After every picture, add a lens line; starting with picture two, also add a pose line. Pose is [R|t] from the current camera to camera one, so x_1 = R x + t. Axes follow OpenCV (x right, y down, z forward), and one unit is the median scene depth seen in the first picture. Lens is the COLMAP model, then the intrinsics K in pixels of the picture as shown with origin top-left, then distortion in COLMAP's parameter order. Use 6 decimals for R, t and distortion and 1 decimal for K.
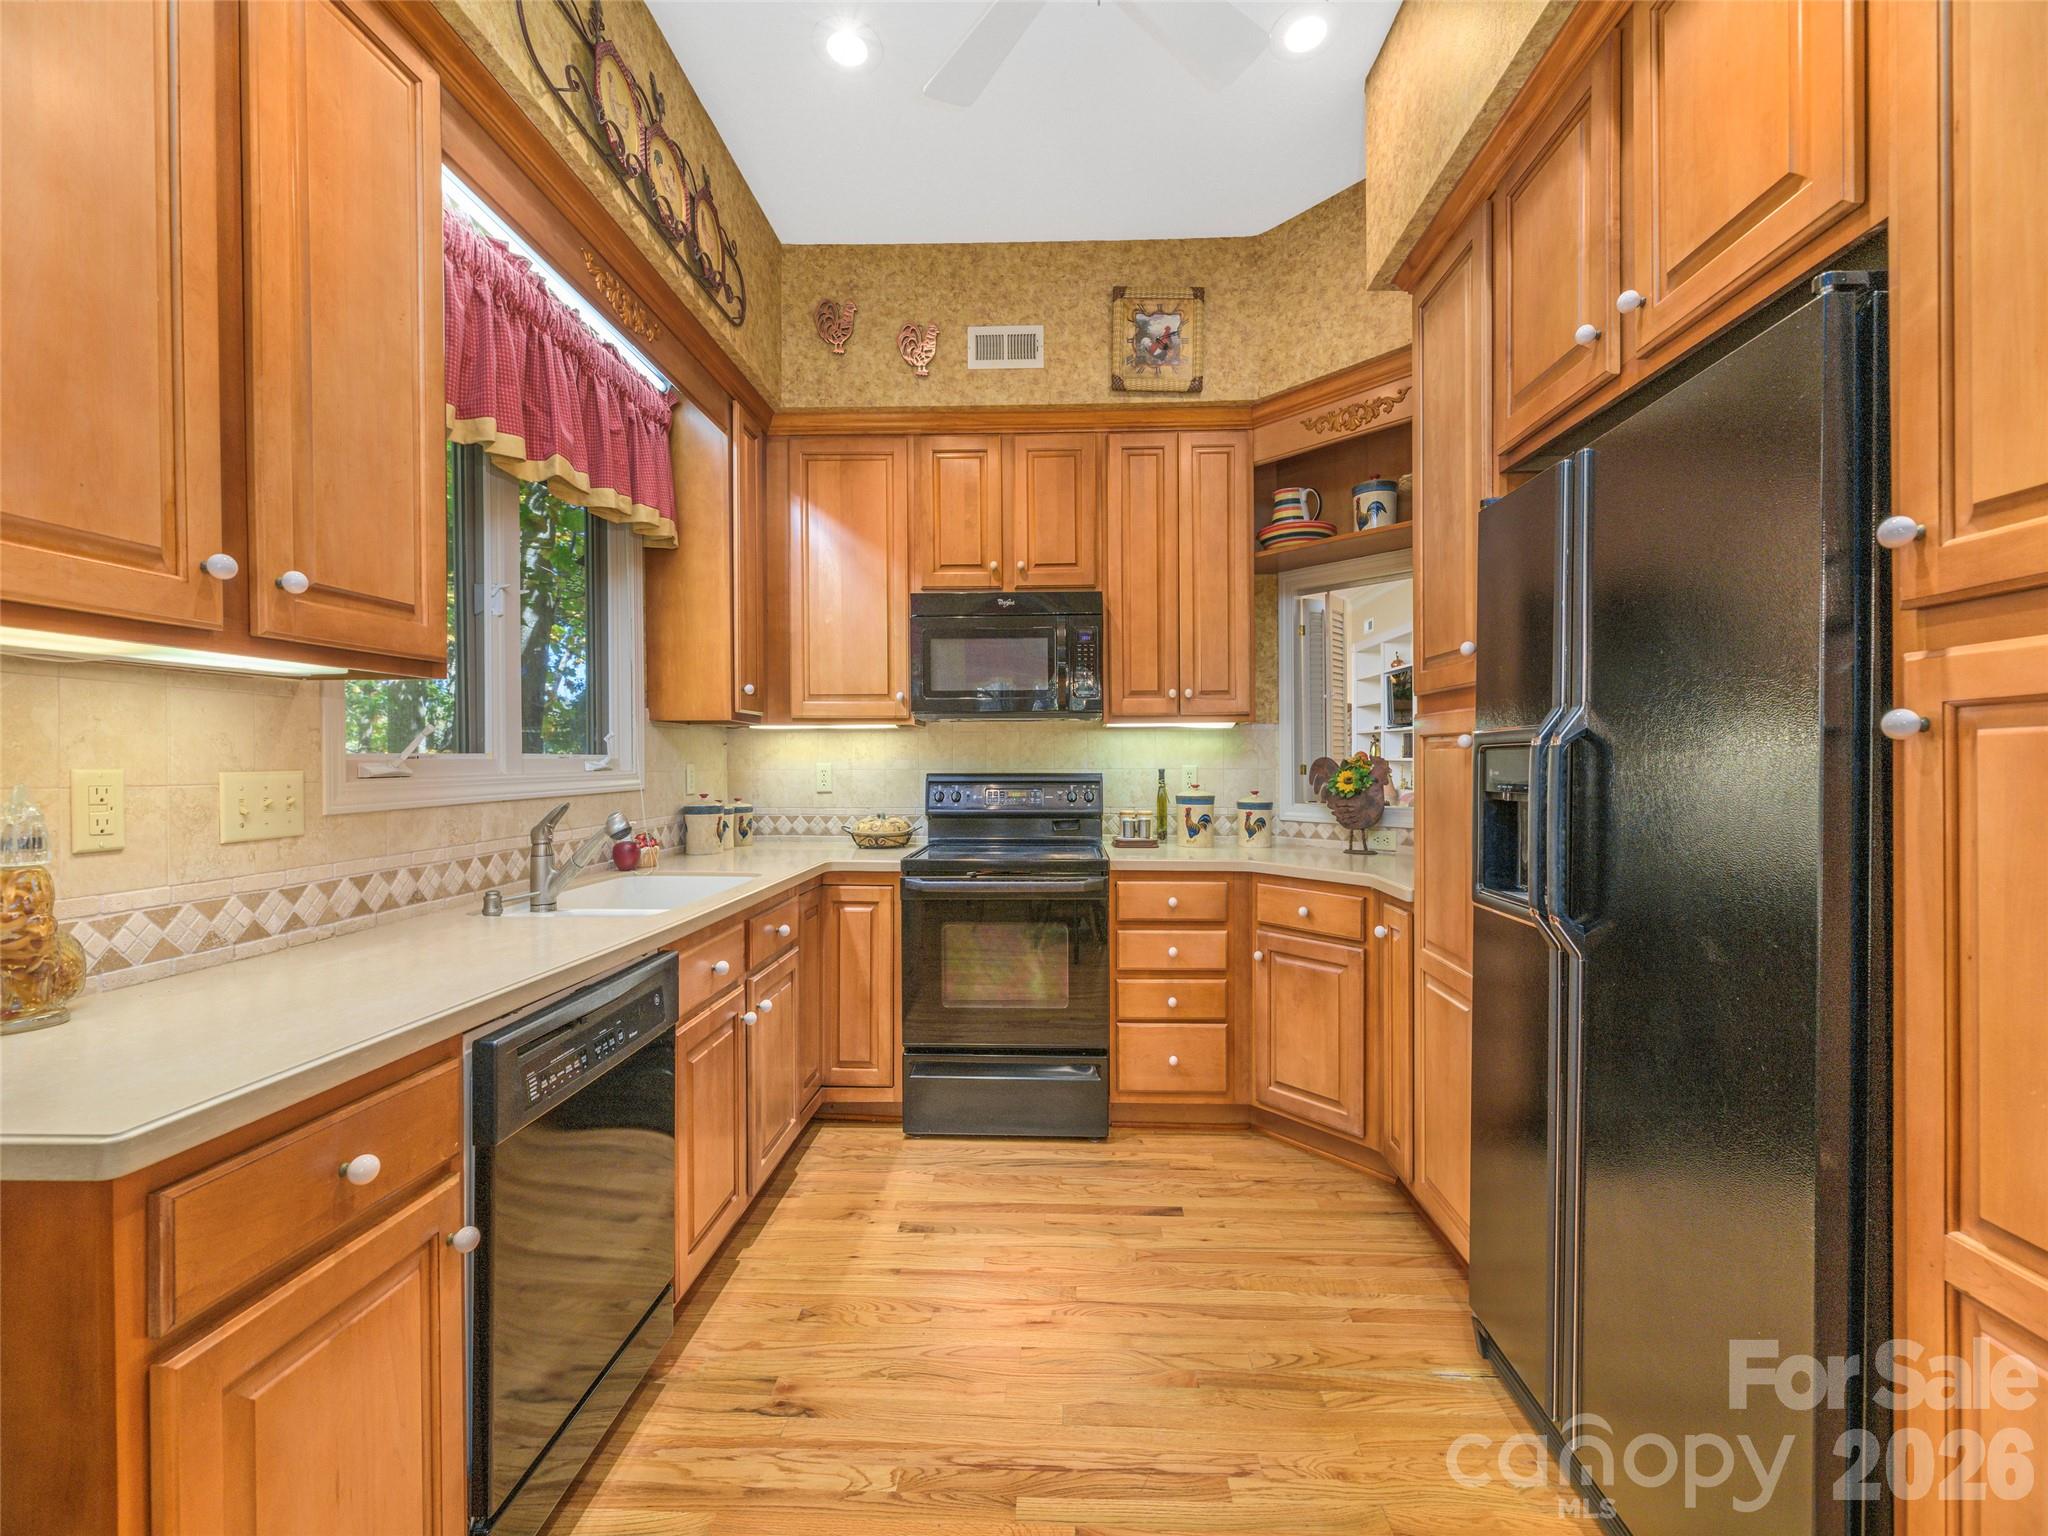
lens RADIAL K [[818.5, 0, 1033.1], [0, 818.5, 764.6], [0, 0, 1]] dist [-0.002746, 0.000056]
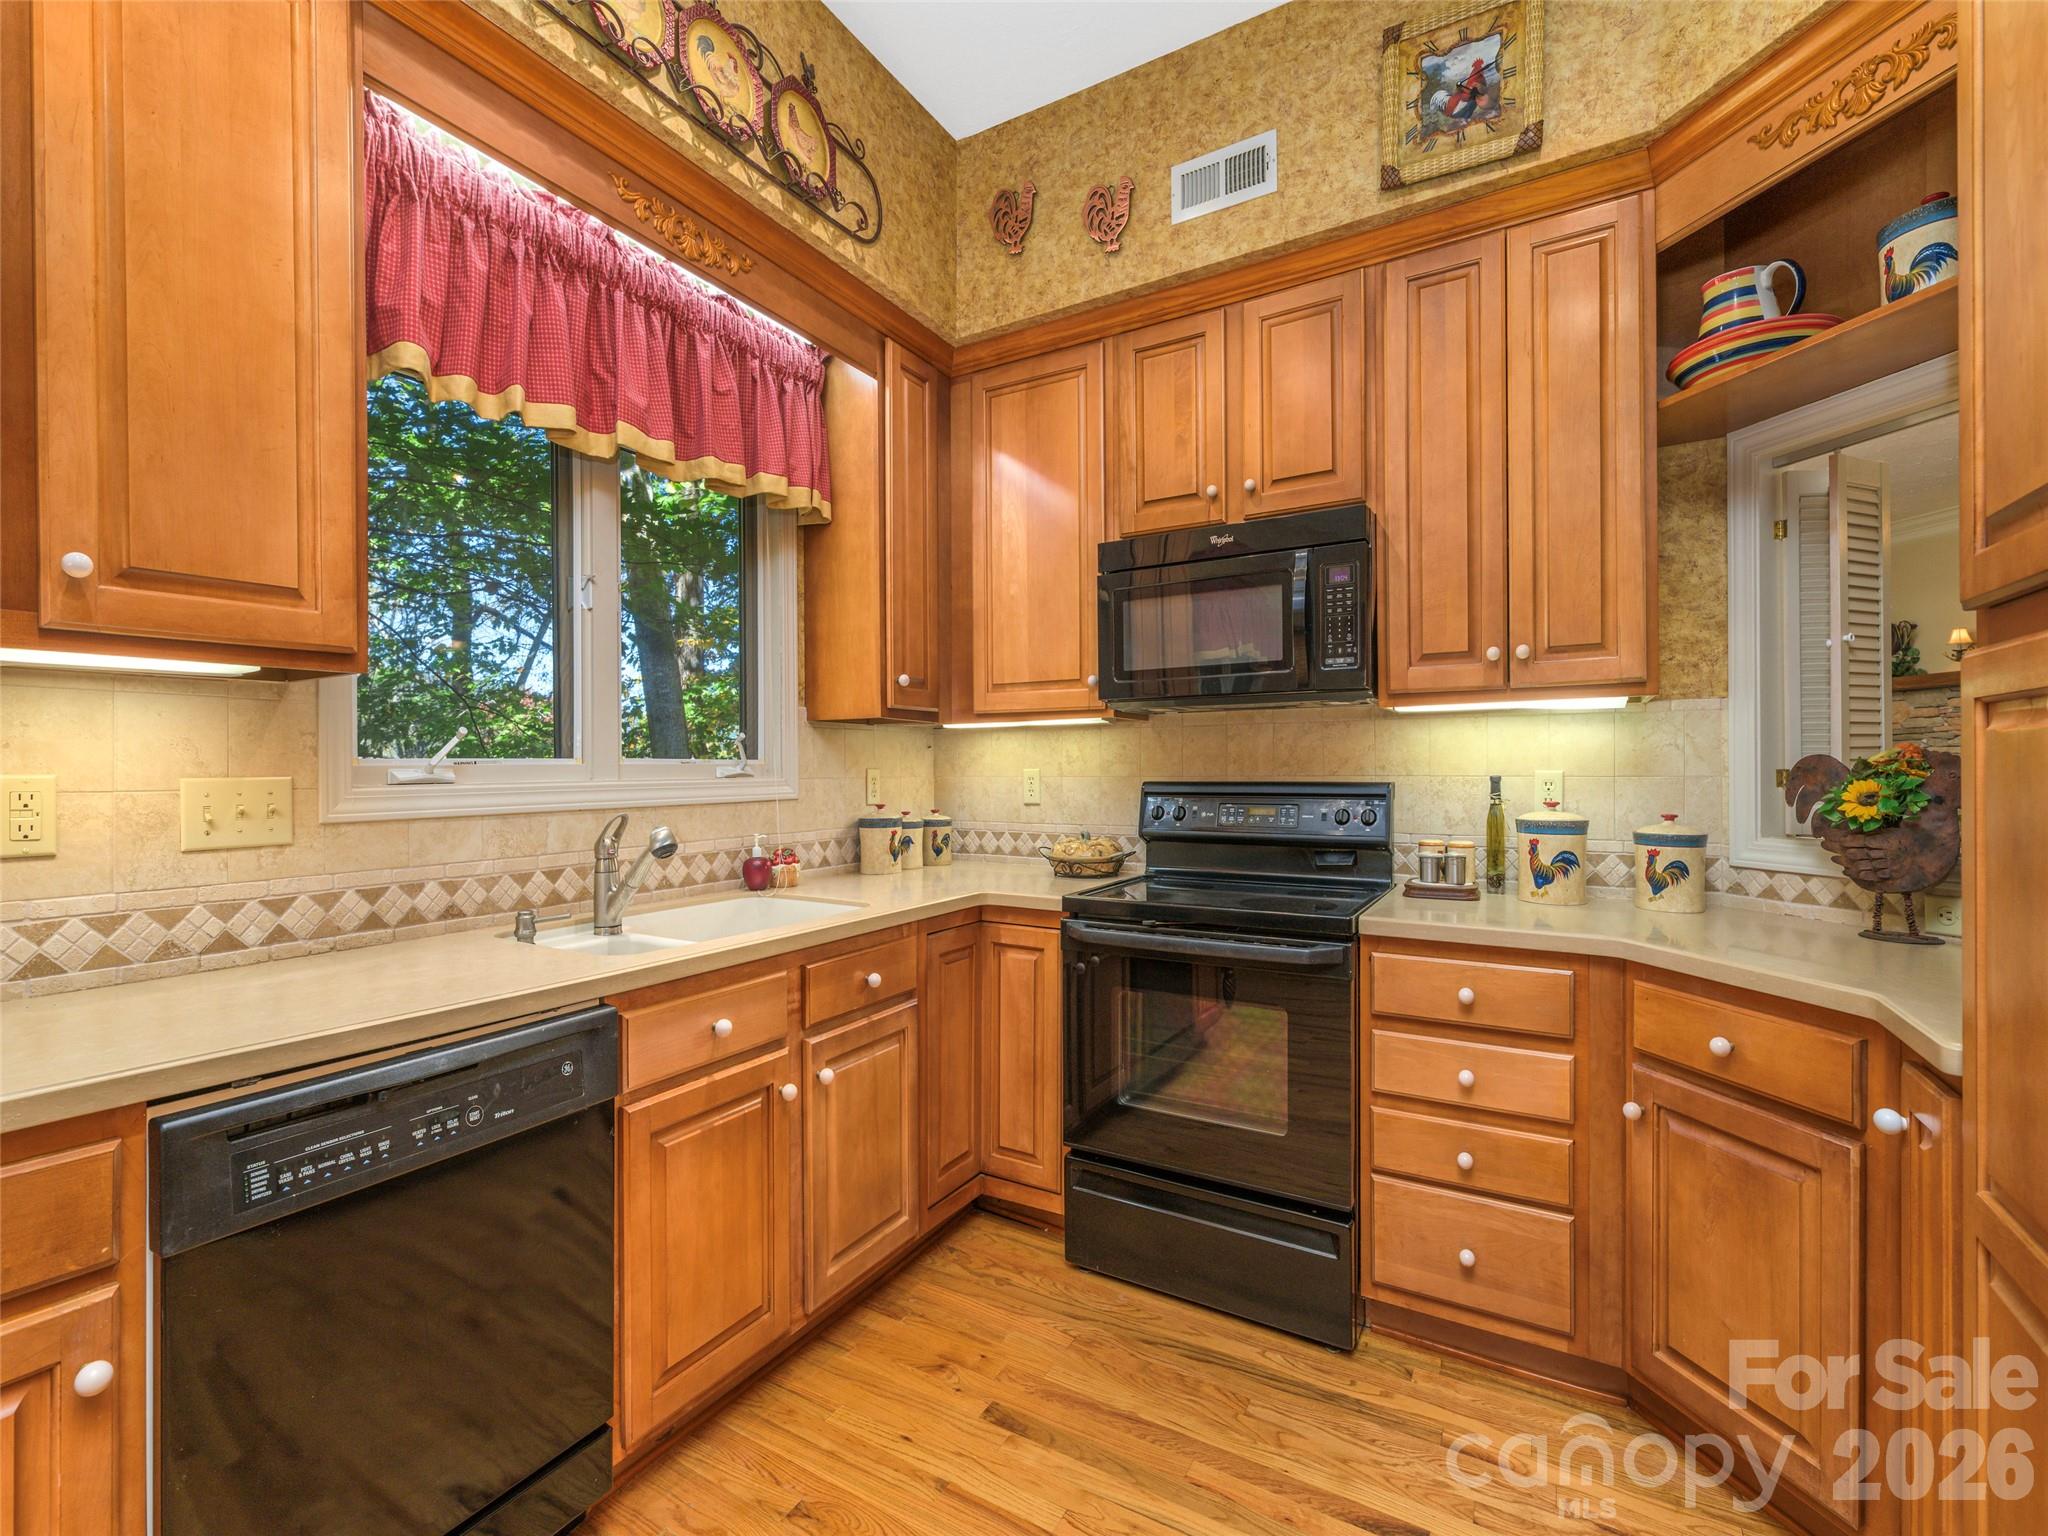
lens RADIAL K [[881.5, 0, 1022.5], [0, 881.5, 773.7], [0, 0, 1]] dist [-0.002117, -0.000738]
pose [[0.880195, -0.000475, -0.474612, 0.187052], [0.001763, 0.999996, 0.002270, 0.001697], [0.474609, -0.002835, 0.880192, 0.264902]]
